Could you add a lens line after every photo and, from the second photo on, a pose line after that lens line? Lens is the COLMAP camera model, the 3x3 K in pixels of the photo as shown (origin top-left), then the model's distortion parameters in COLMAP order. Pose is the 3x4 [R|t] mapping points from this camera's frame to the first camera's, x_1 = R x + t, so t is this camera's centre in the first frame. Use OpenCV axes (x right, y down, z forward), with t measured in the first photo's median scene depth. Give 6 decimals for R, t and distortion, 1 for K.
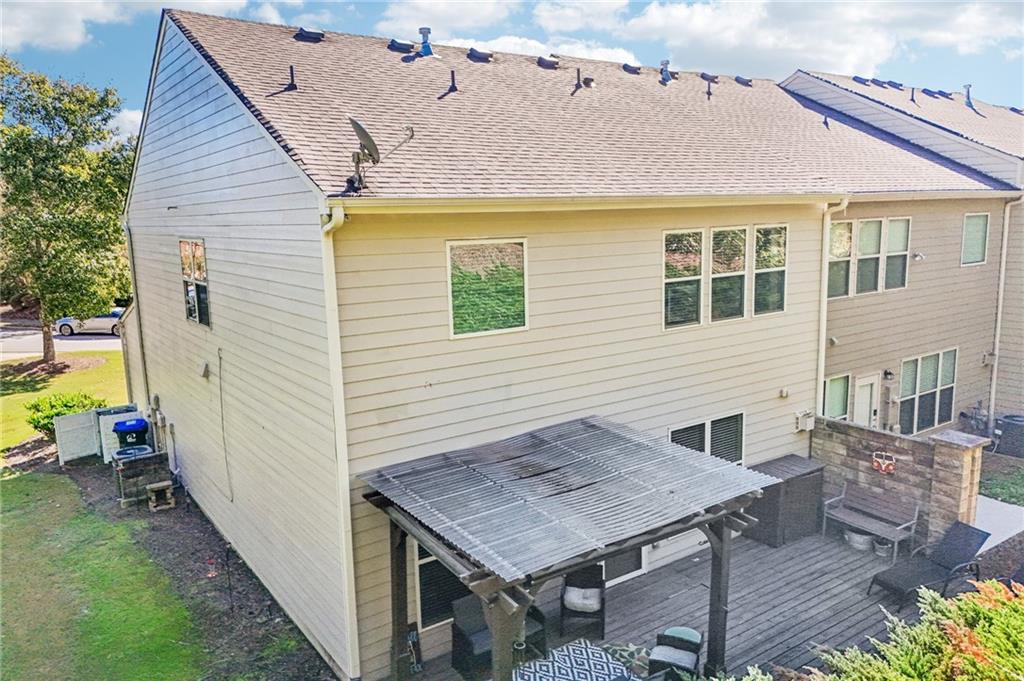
lens RADIAL K [[738.2, 0, 512.0], [0, 738.2, 340.5], [0, 0, 1]] dist [0.066750, -0.064441]
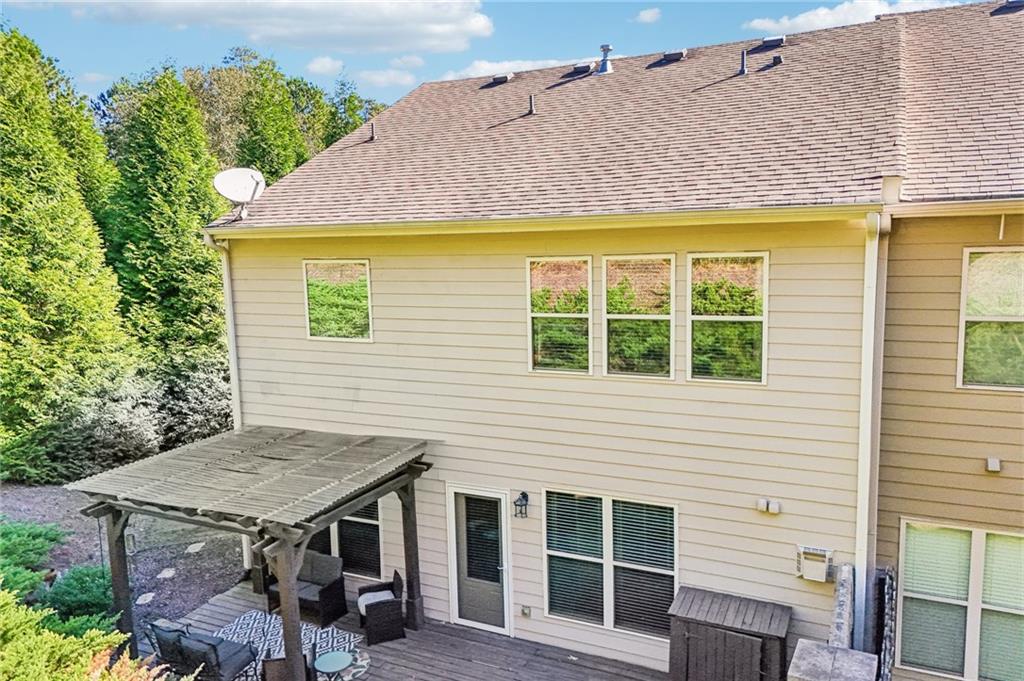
lens RADIAL K [[748.1, 0, 512.0], [0, 748.1, 340.5], [0, 0, 1]] dist [0.009248, -0.000783]
pose [[0.500597, 0.130066, -0.855854, 0.907671], [-0.131378, 0.988611, 0.073398, -0.106833], [0.855653, 0.075697, 0.511984, 0.512041]]
